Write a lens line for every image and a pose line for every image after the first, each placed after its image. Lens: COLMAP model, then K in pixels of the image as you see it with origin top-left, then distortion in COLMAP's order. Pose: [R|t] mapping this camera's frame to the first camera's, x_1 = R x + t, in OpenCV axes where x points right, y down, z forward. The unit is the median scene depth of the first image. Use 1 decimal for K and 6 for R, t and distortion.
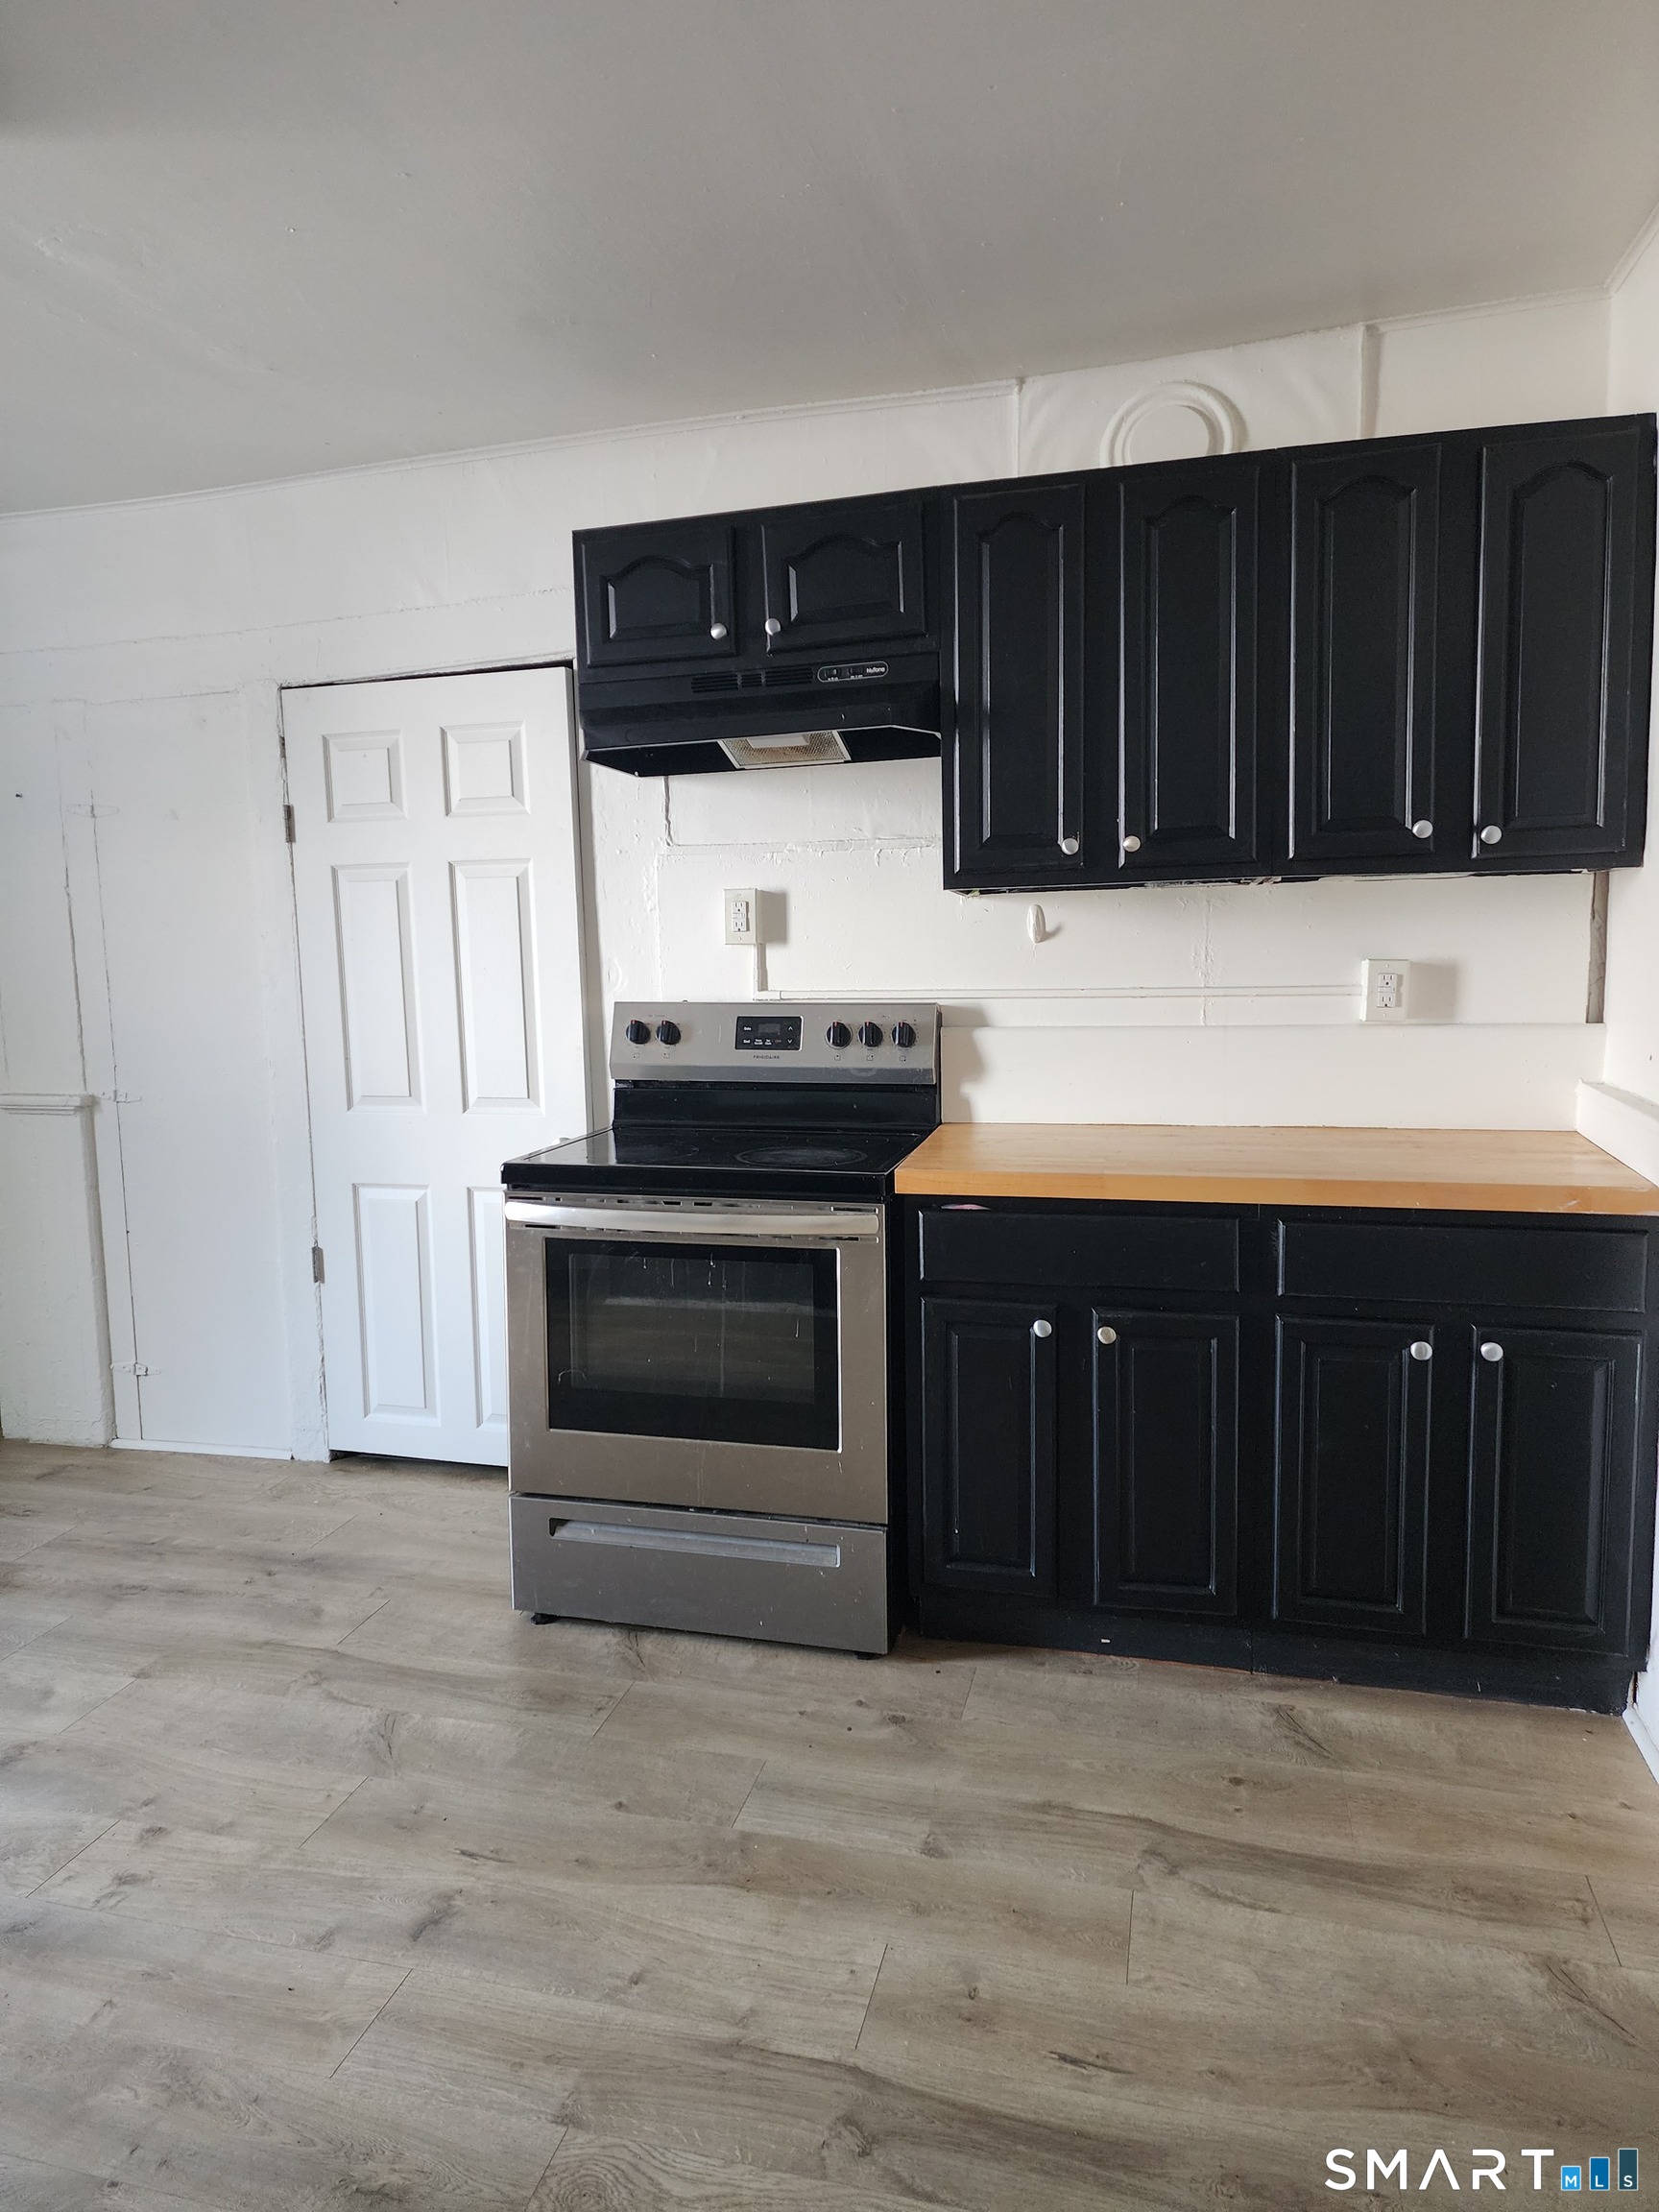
lens RADIAL K [[1468.4, 0, 796.6], [0, 1468.4, 1086.4], [0, 0, 1]] dist [0.088975, -0.074570]
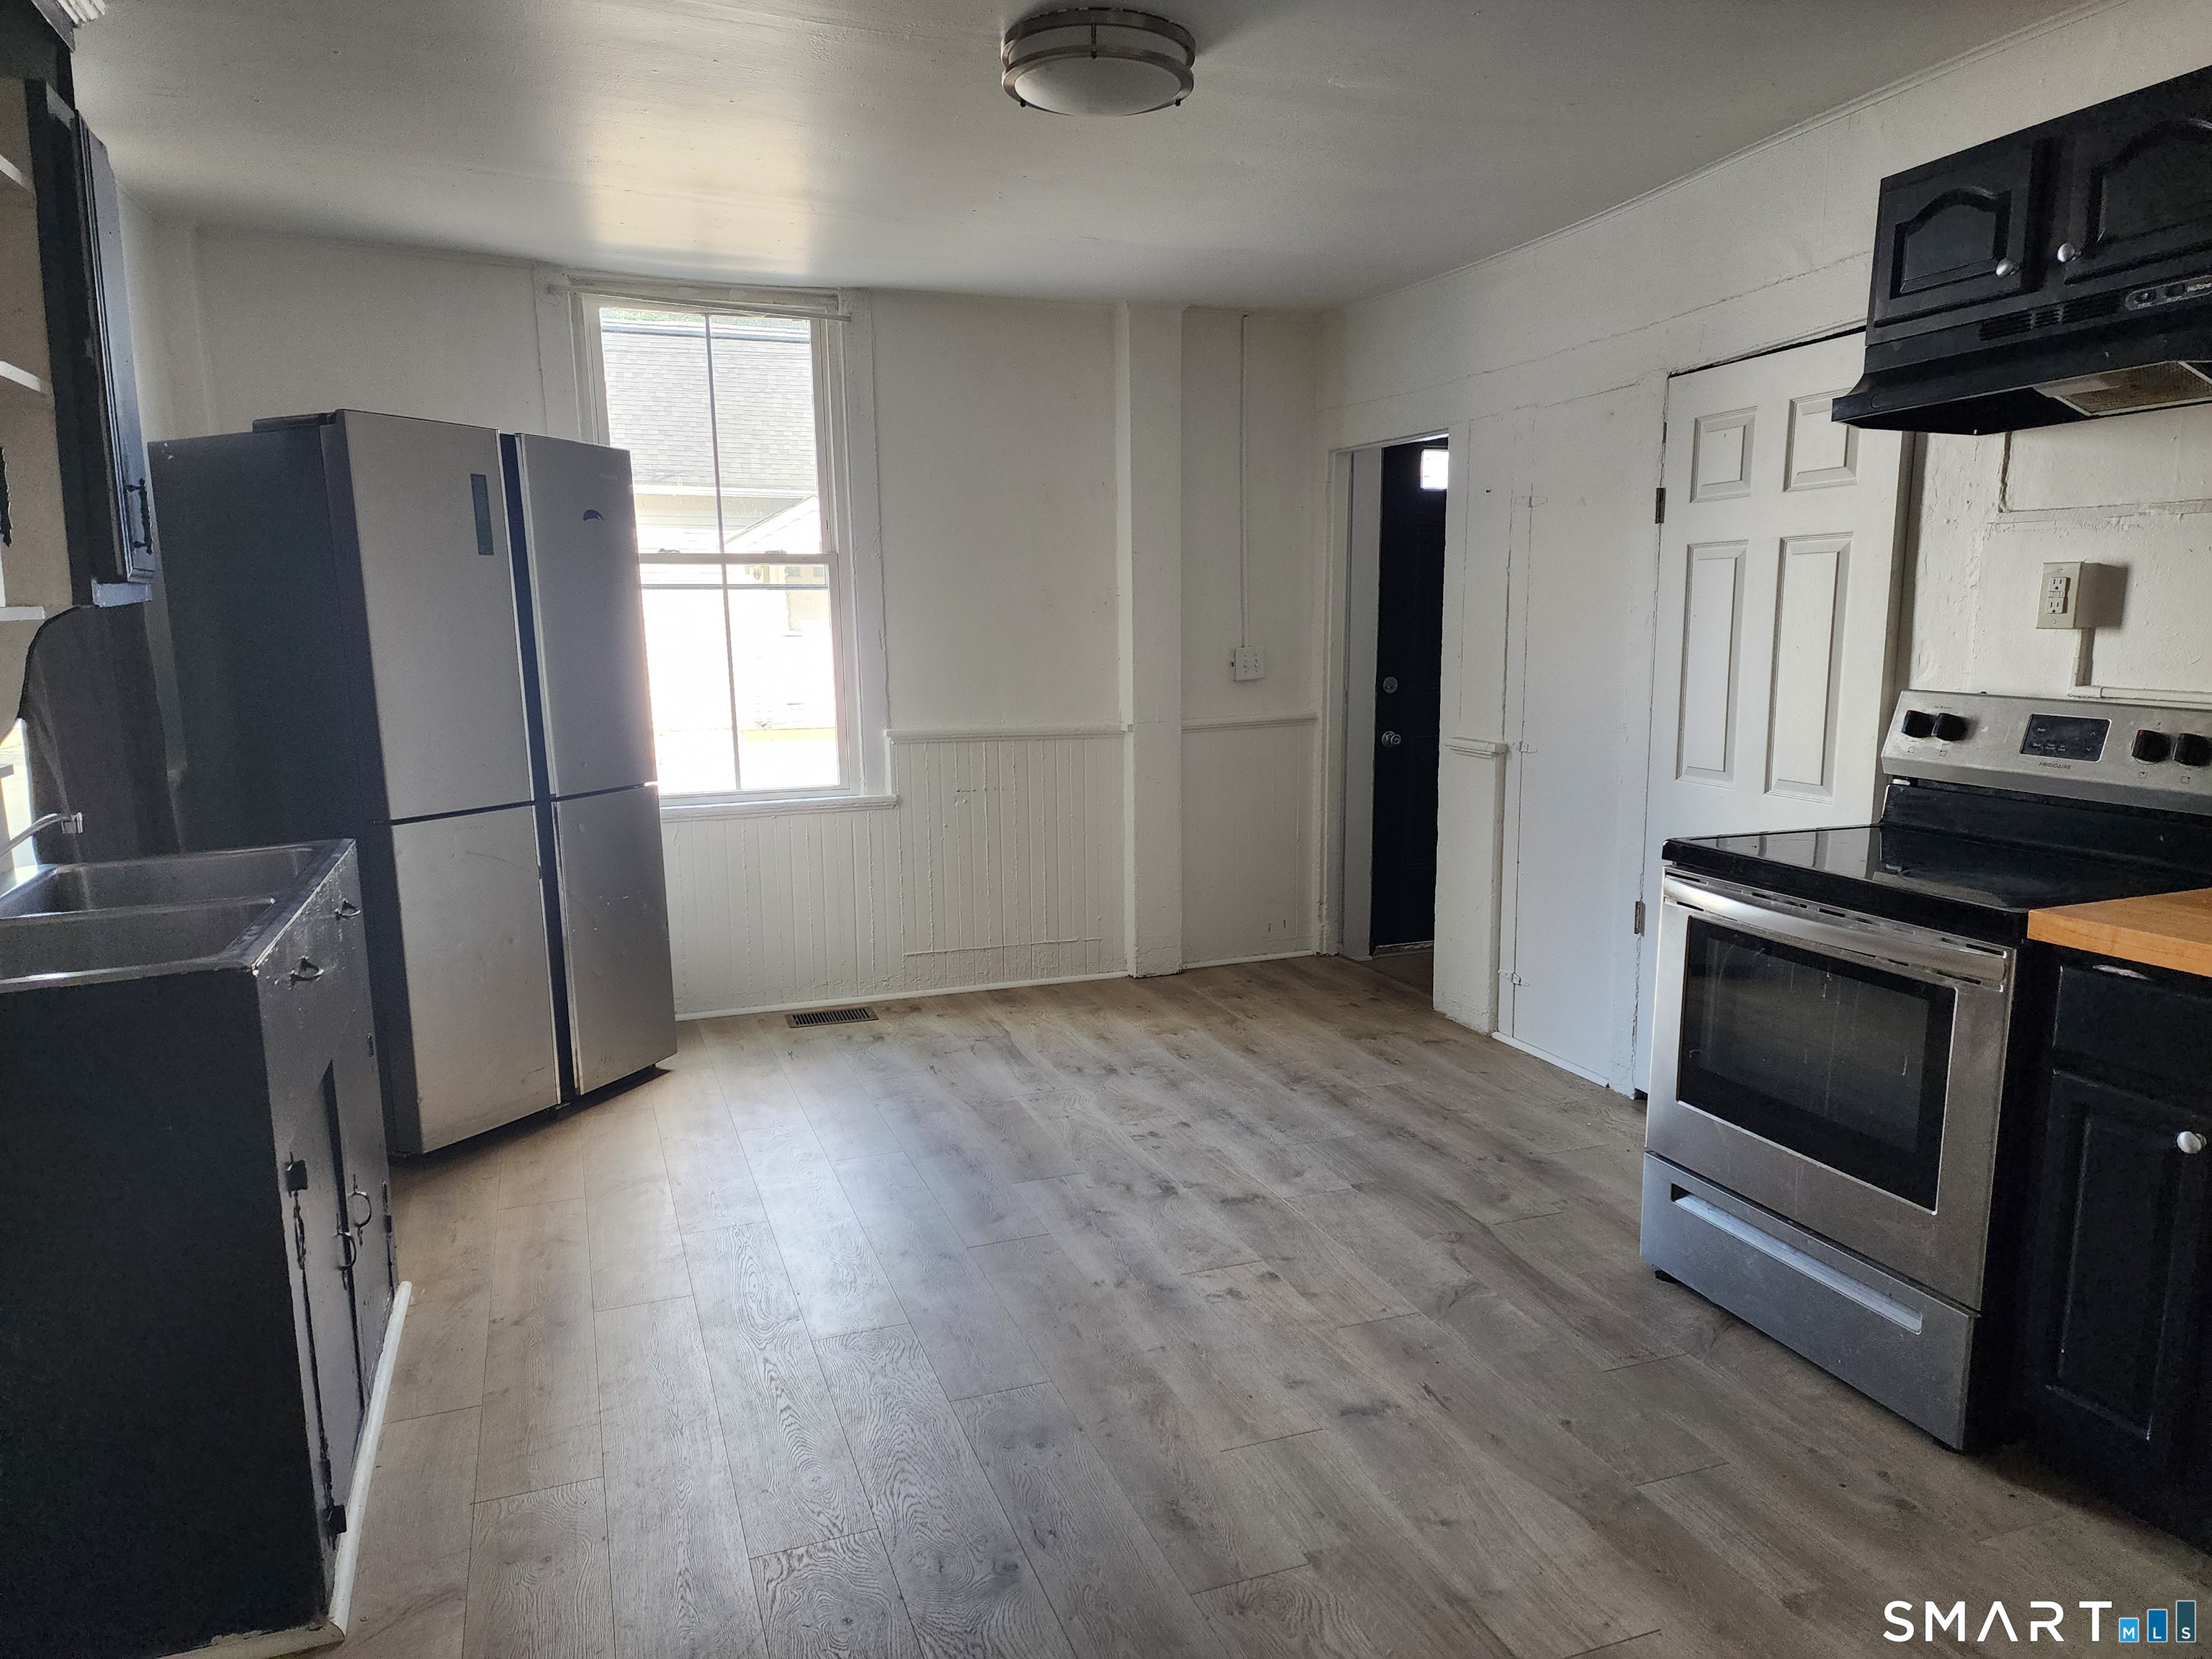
lens RADIAL K [[1468.4, 0, 1104.3], [0, 1468.4, 843.4], [0, 0, 1]] dist [0.088975, -0.074570]
pose [[0.583403, 0.143639, -0.799380, 0.423671], [-0.088576, 0.989619, 0.113179, -0.029835], [0.807338, 0.004777, 0.590070, 0.062819]]
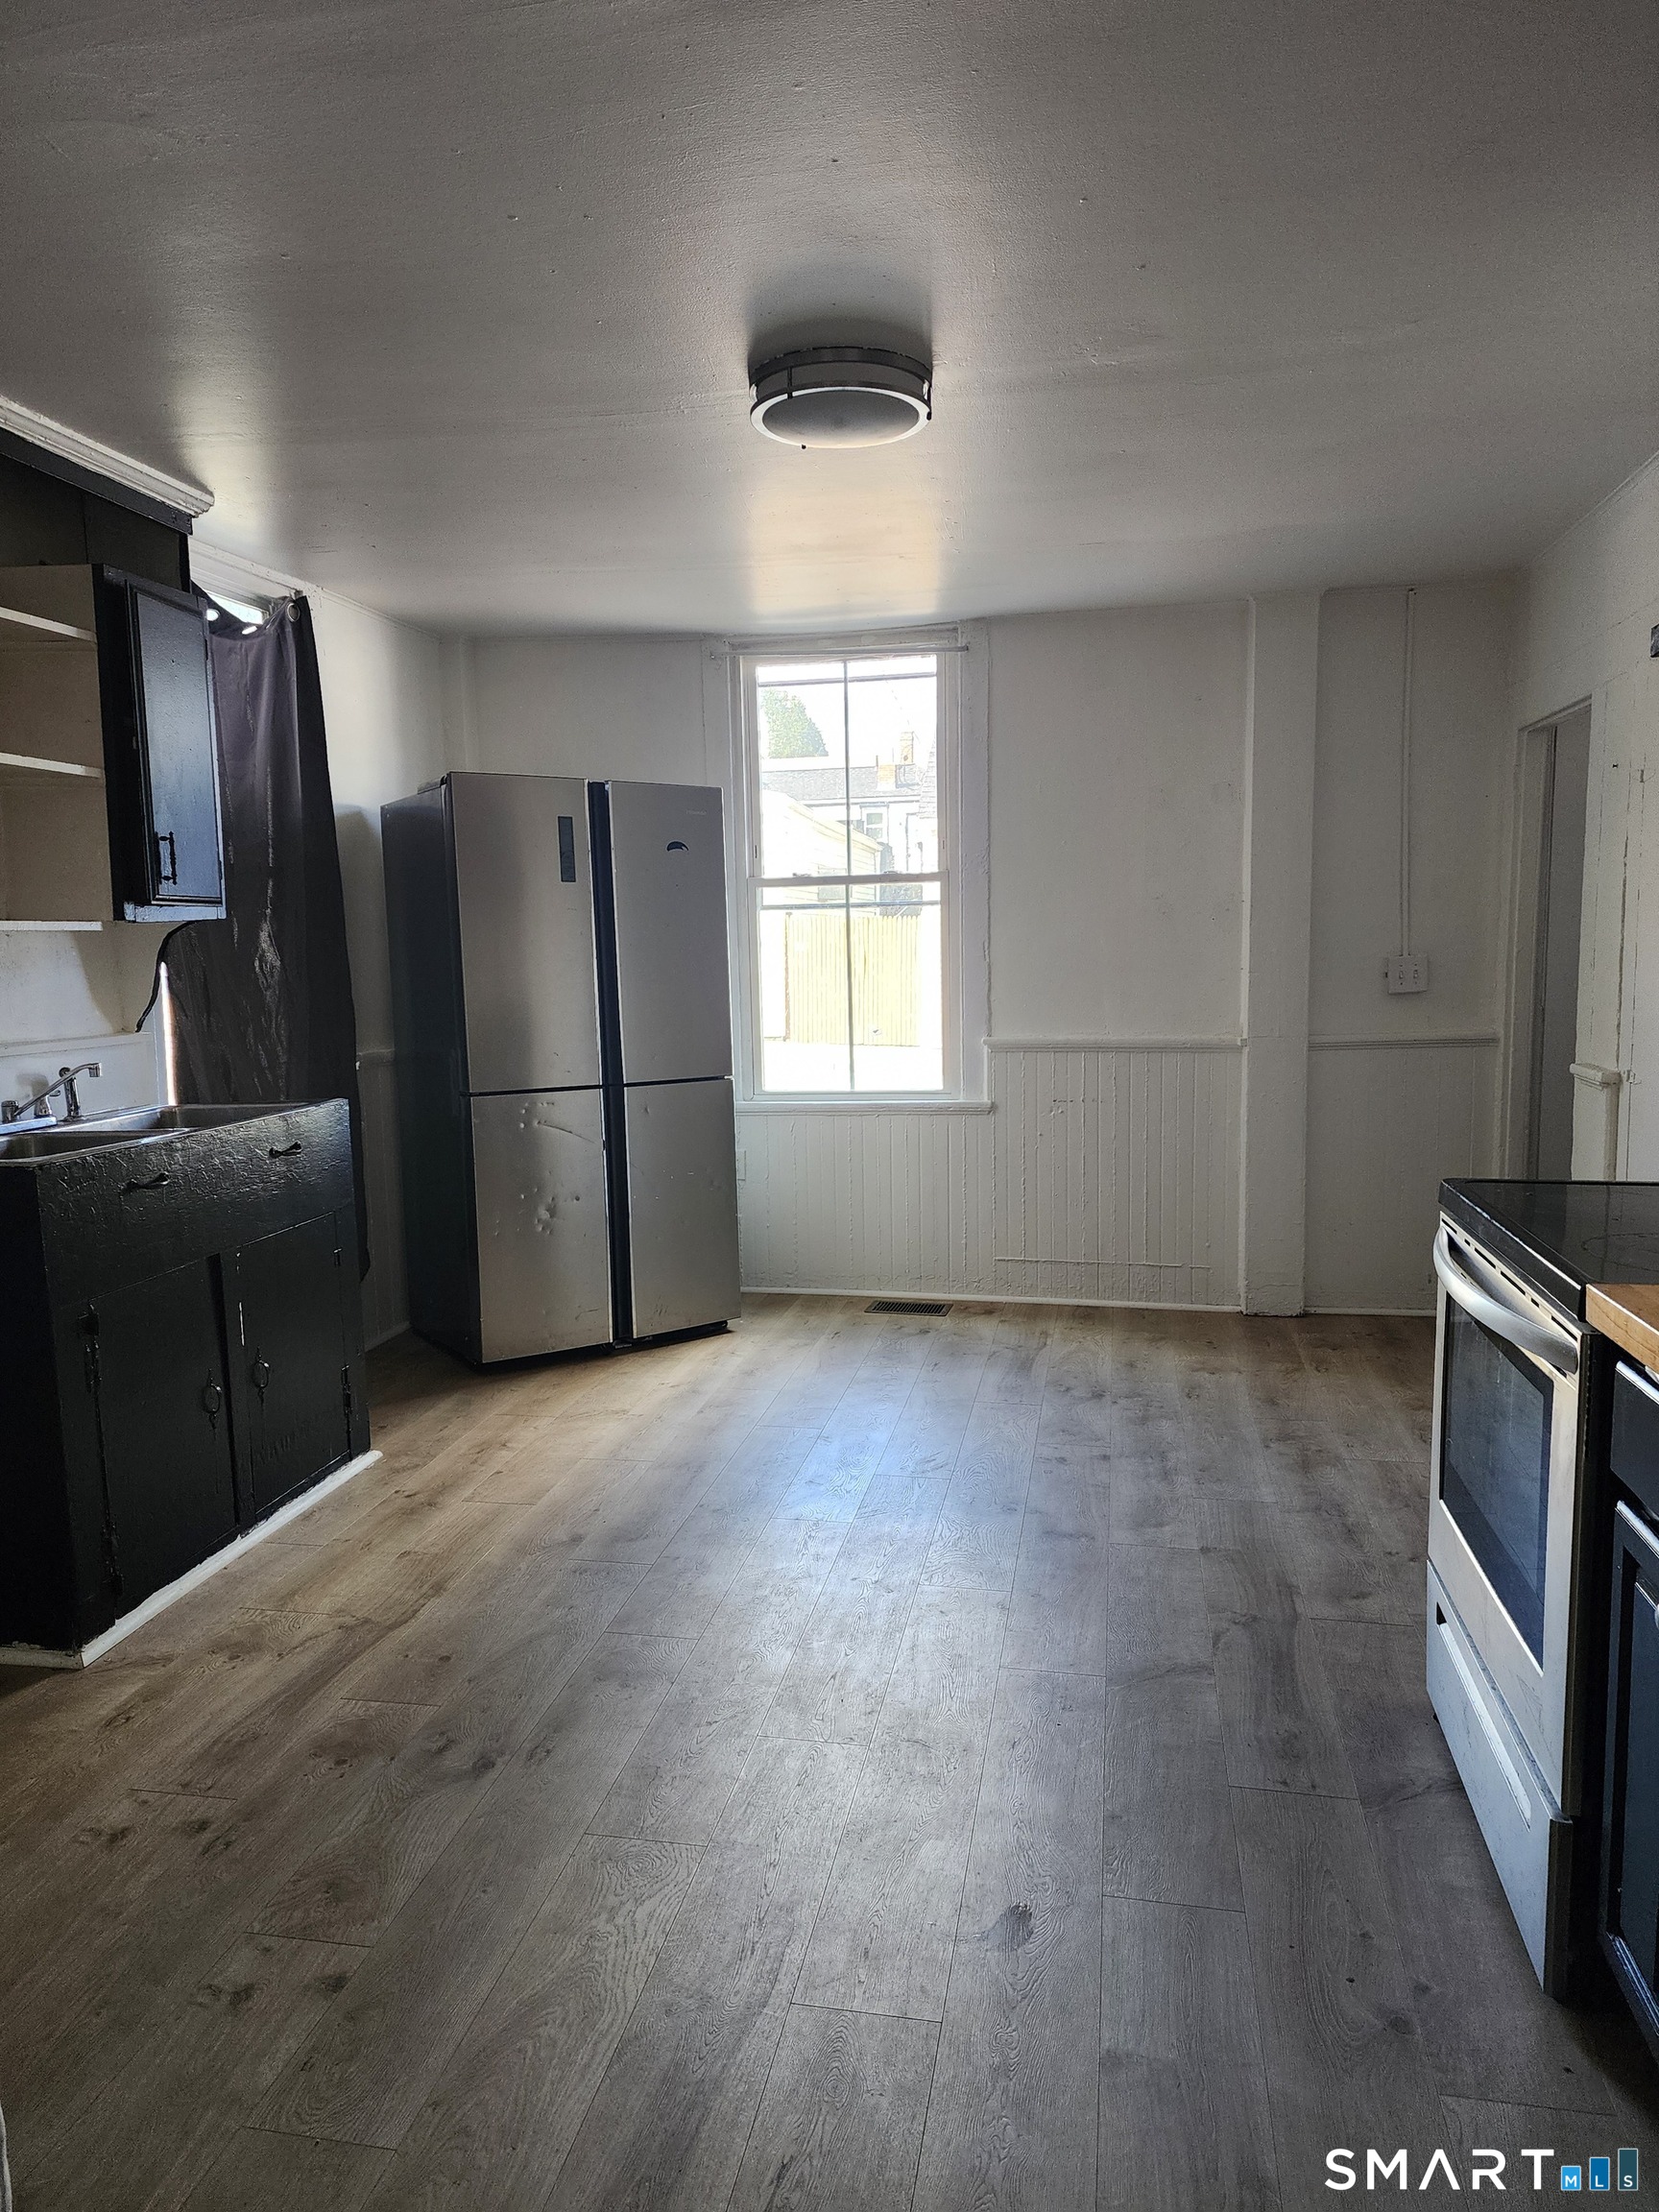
lens RADIAL K [[1468.4, 0, 812.2], [0, 1468.4, 1109.7], [0, 0, 1]] dist [0.088975, -0.074570]
pose [[0.063464, 0.130844, -0.989370, 0.651306], [-0.087522, 0.988278, 0.125086, -0.065500], [0.994139, 0.078653, 0.074172, 0.588307]]
